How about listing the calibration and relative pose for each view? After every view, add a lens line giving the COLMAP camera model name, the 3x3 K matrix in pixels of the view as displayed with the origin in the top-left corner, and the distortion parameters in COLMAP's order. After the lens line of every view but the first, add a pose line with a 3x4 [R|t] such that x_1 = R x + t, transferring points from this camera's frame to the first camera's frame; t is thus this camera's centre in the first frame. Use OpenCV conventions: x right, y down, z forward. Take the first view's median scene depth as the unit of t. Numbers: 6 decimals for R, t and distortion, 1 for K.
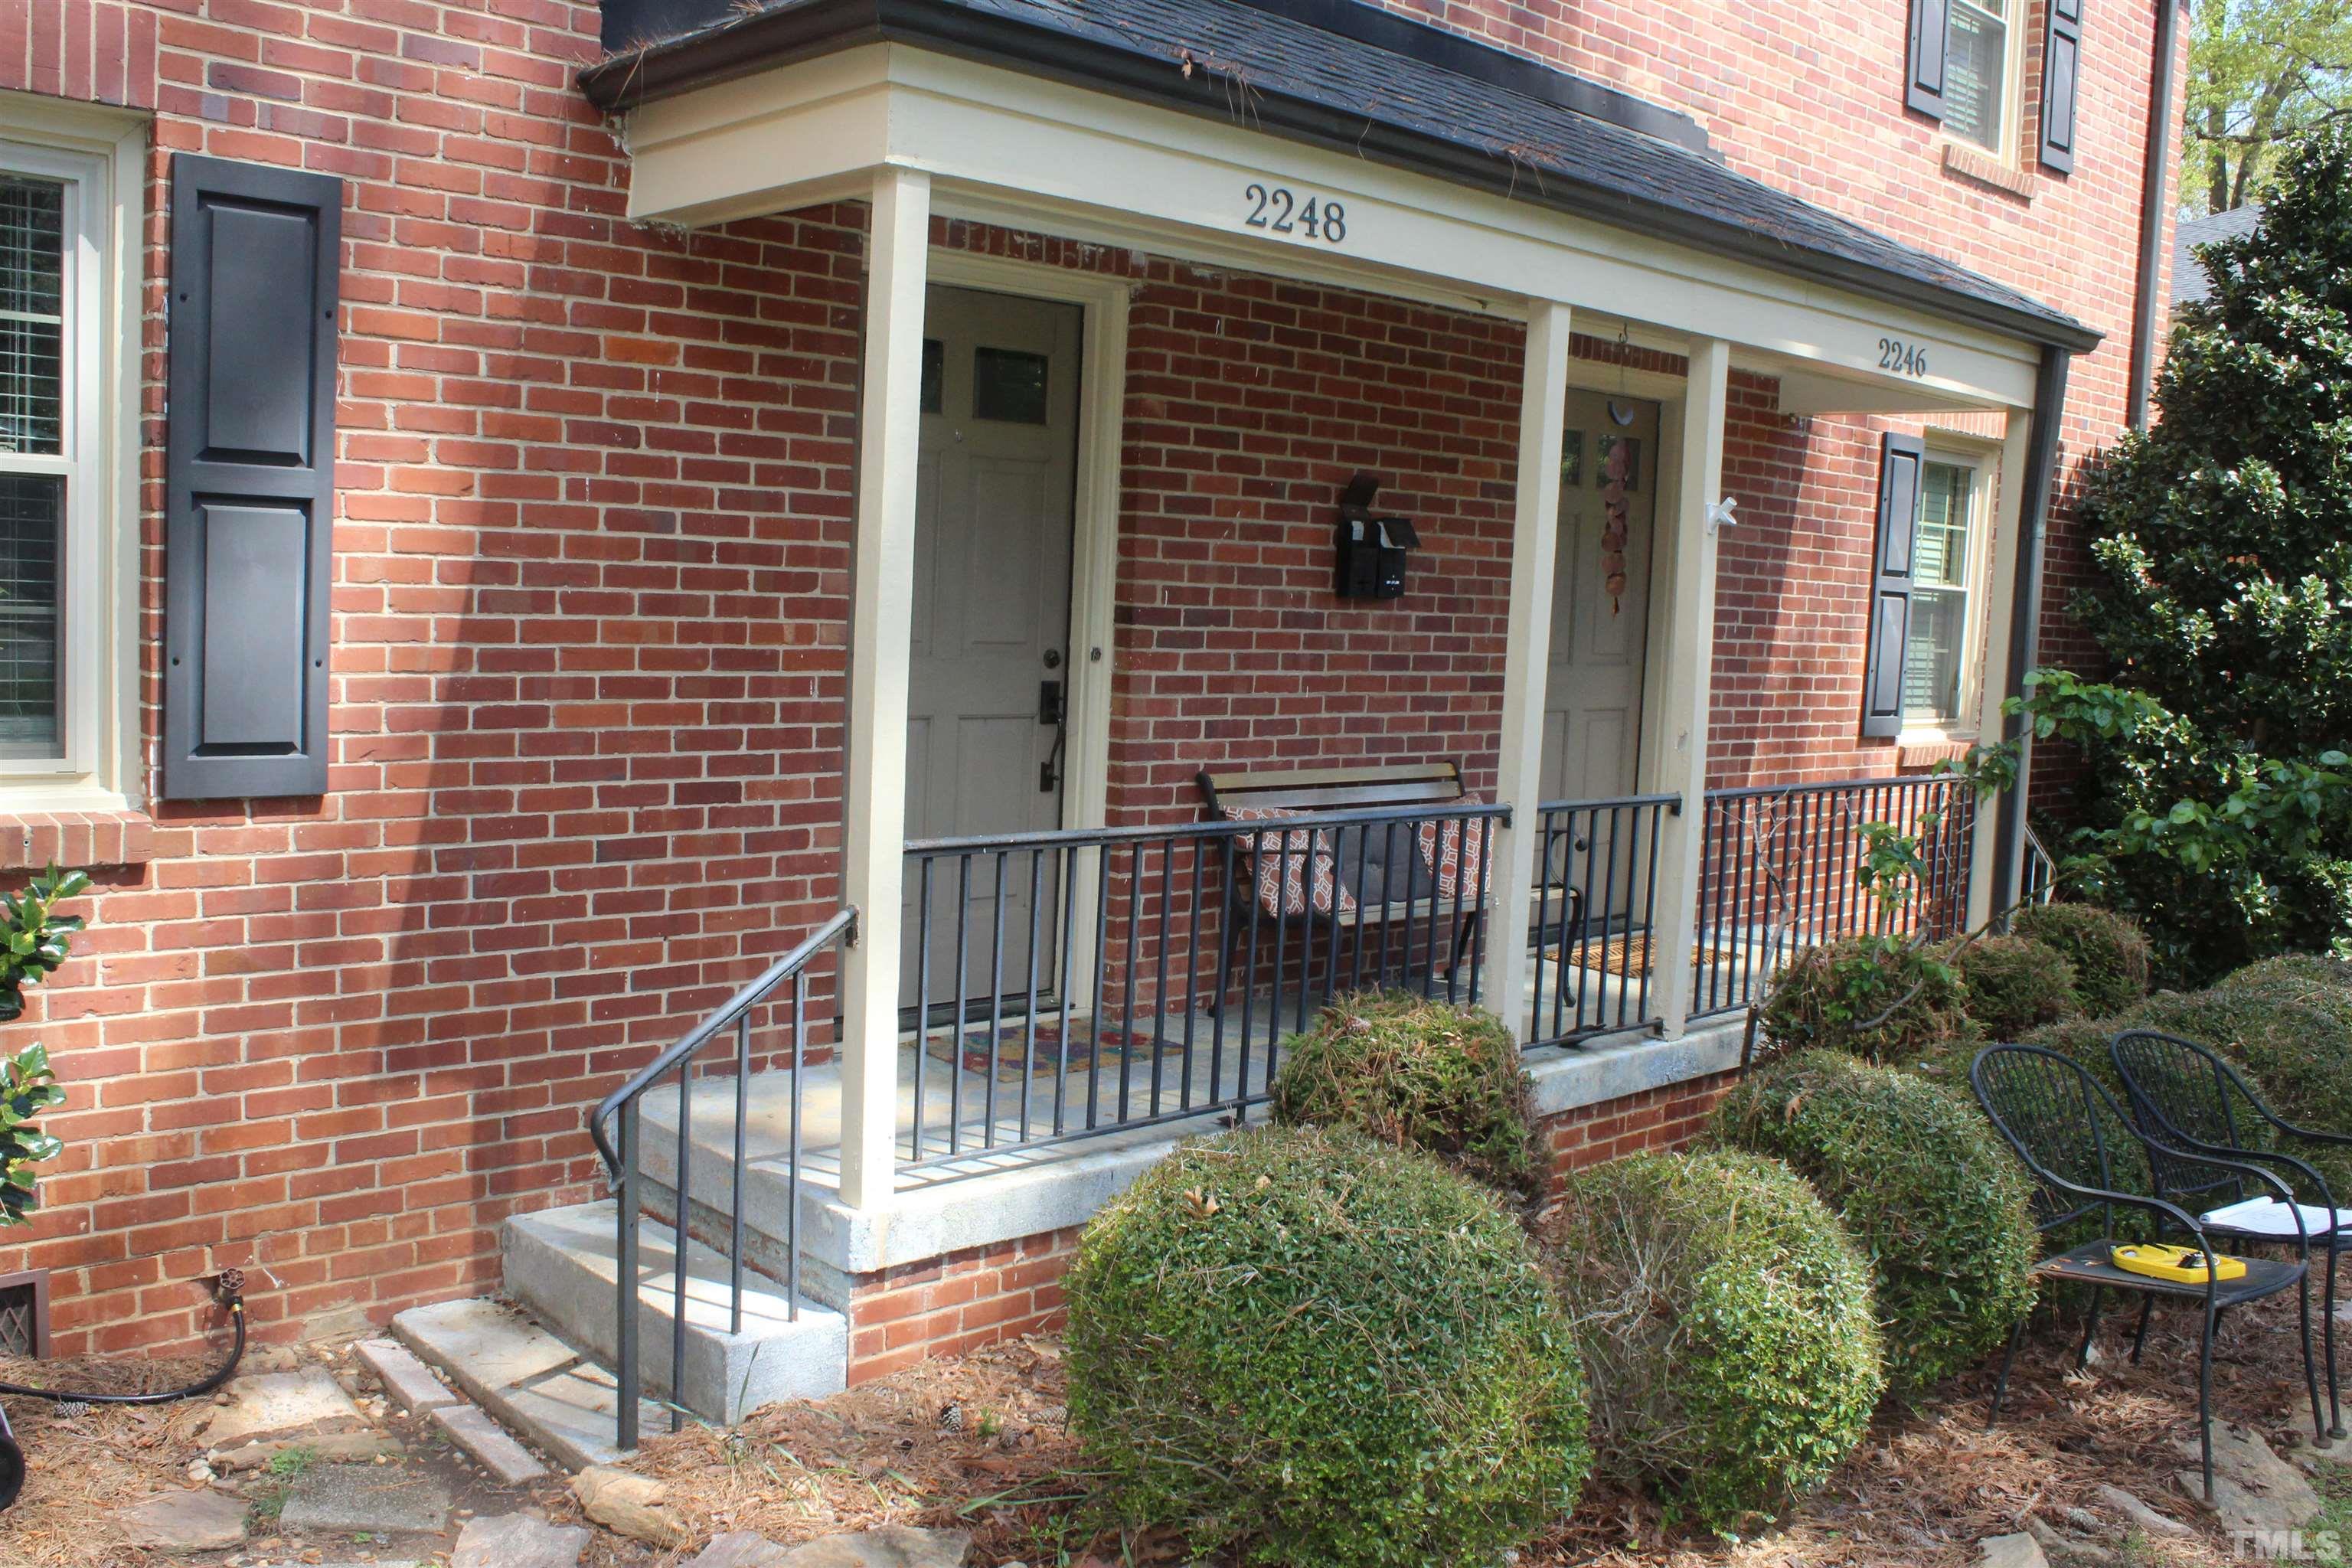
lens RADIAL K [[2079.3, 0, 1140.0], [0, 2079.3, 790.3], [0, 0, 1]] dist [-0.156367, 0.141204]
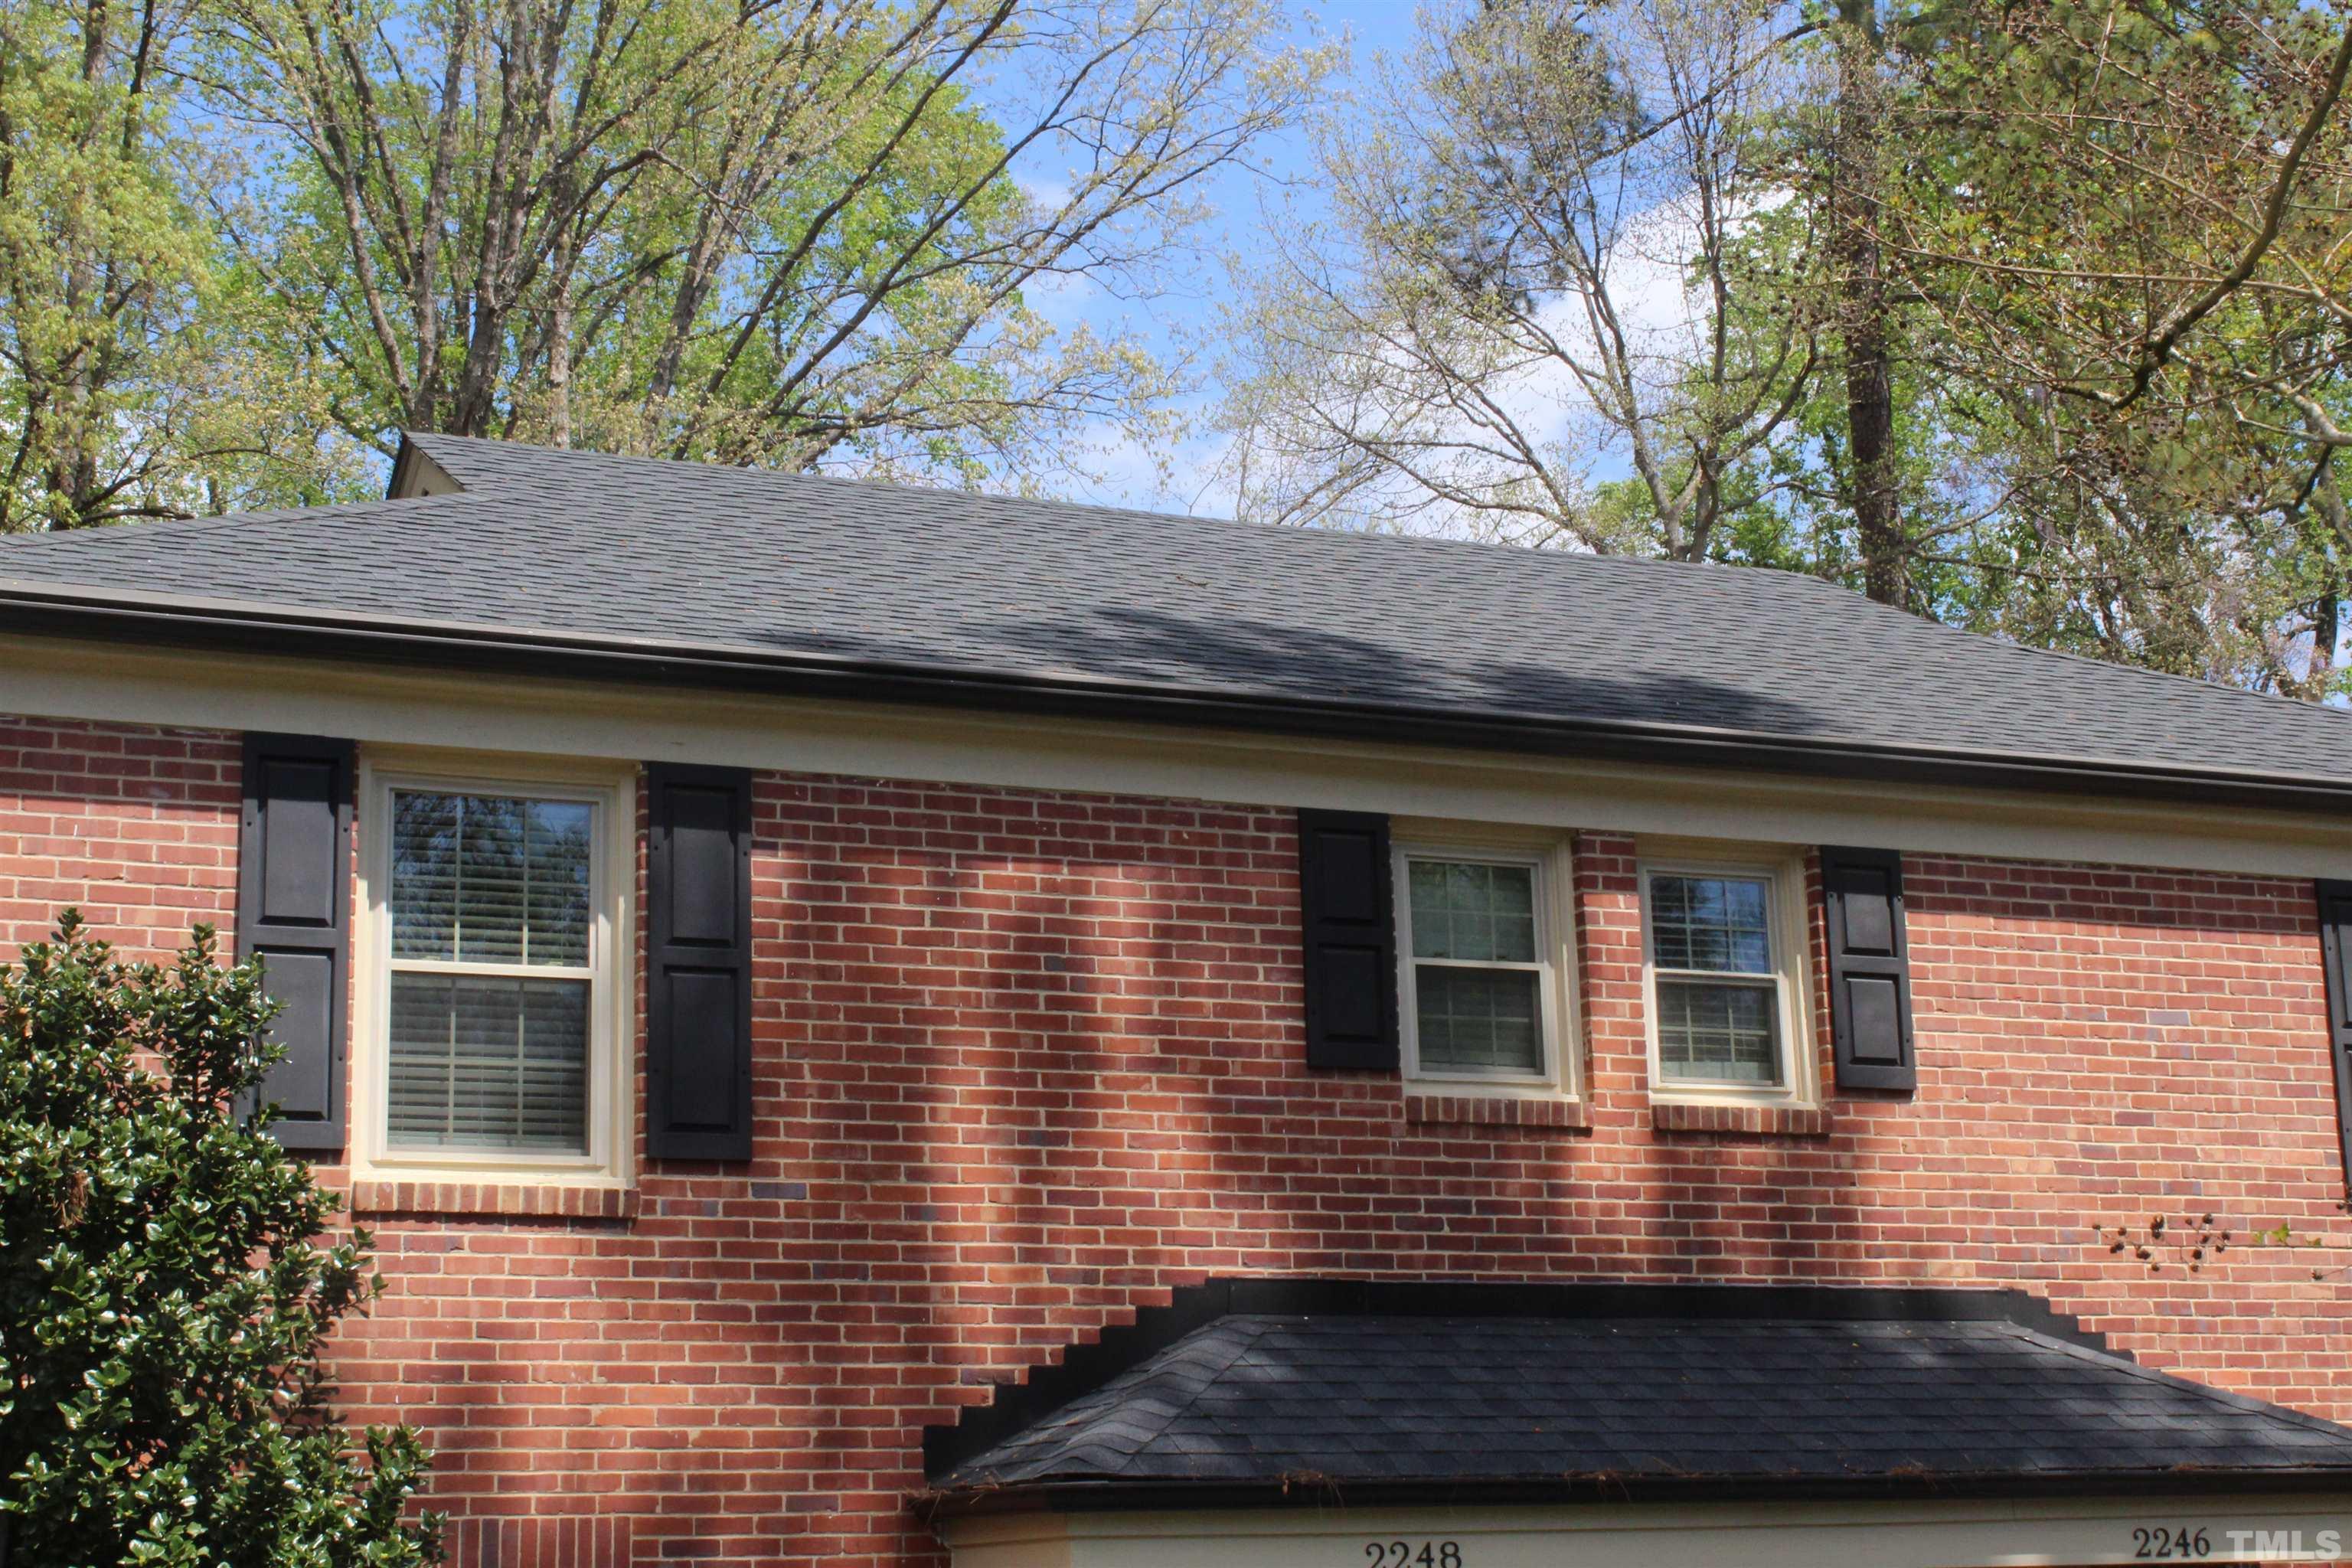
lens RADIAL K [[3611.1, 0, 1148.3], [0, 3611.1, 776.8], [0, 0, 1]] dist [-0.027282, 0.101387]
pose [[0.943336, -0.140075, -0.300825, 0.726064], [0.034928, 0.943418, -0.329761, 0.010554], [0.329995, 0.300568, 0.894853, -1.387867]]
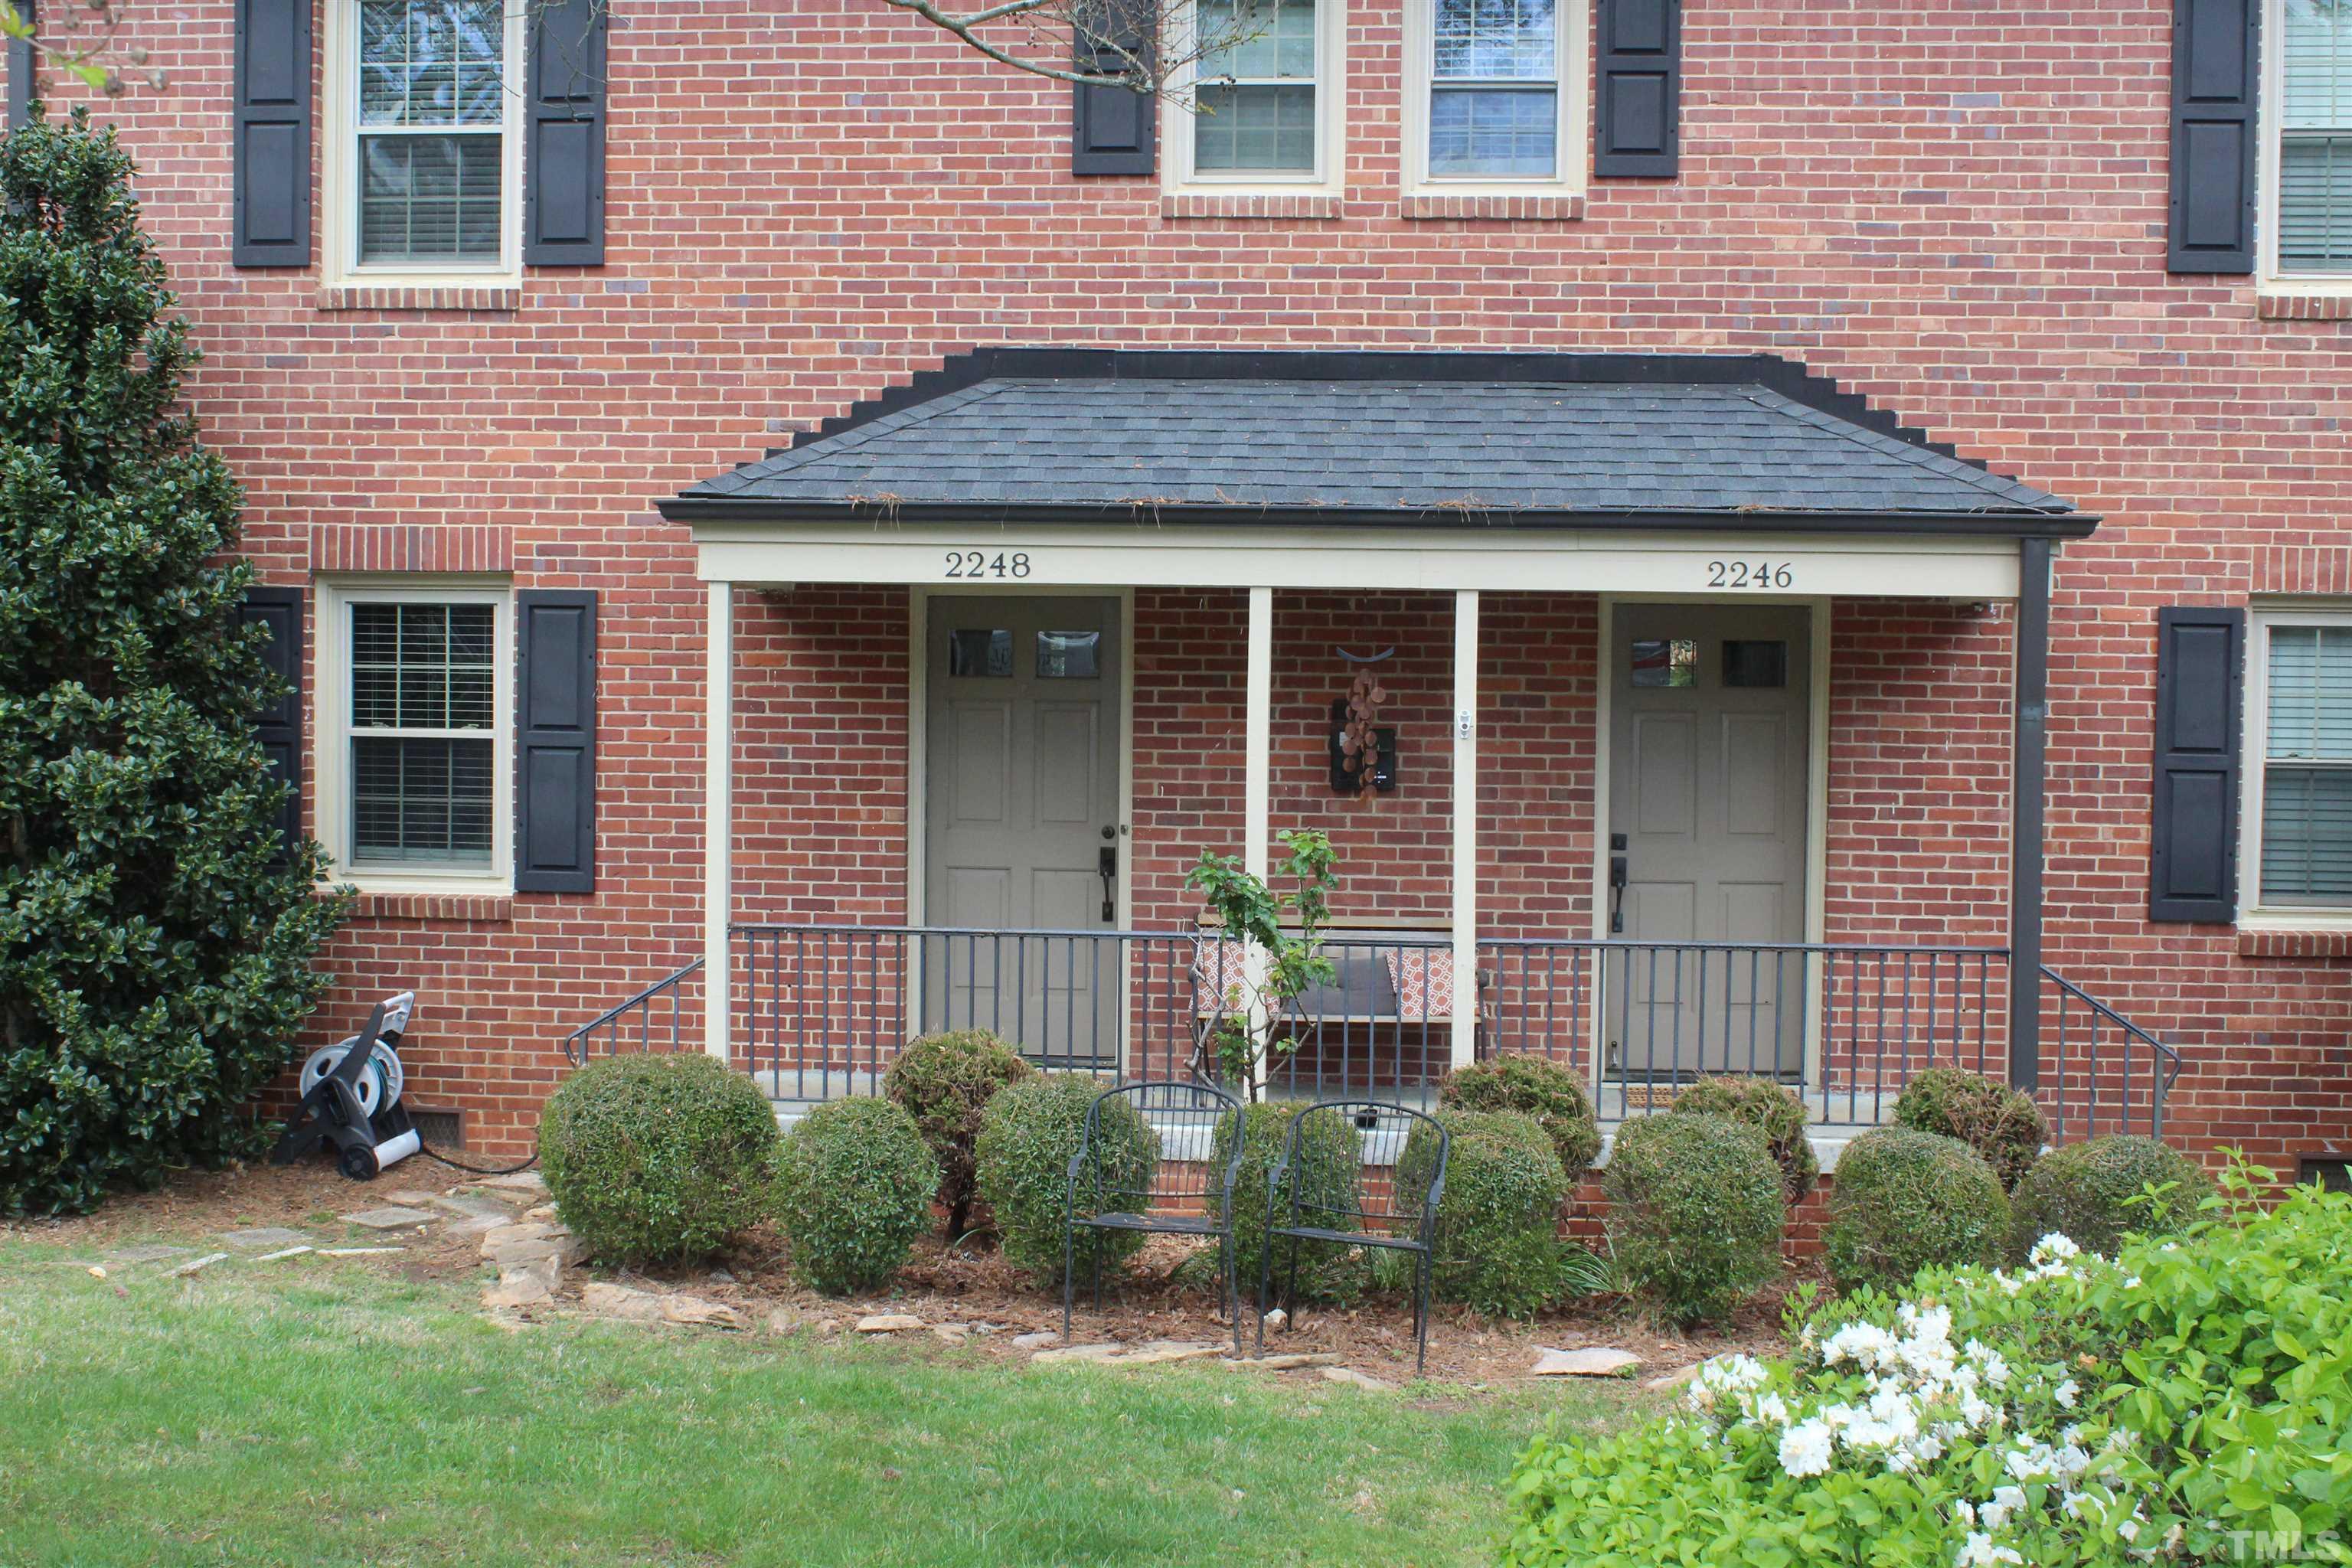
lens RADIAL K [[2998.2, 0, 1167.1], [0, 2998.2, 806.7], [0, 0, 1]] dist [-0.111977, 0.207792]
pose [[0.679863, -0.005566, -0.733318, 2.073749], [-0.057447, 0.996494, -0.060824, 0.061946], [0.731085, 0.083479, 0.677160, -0.569659]]
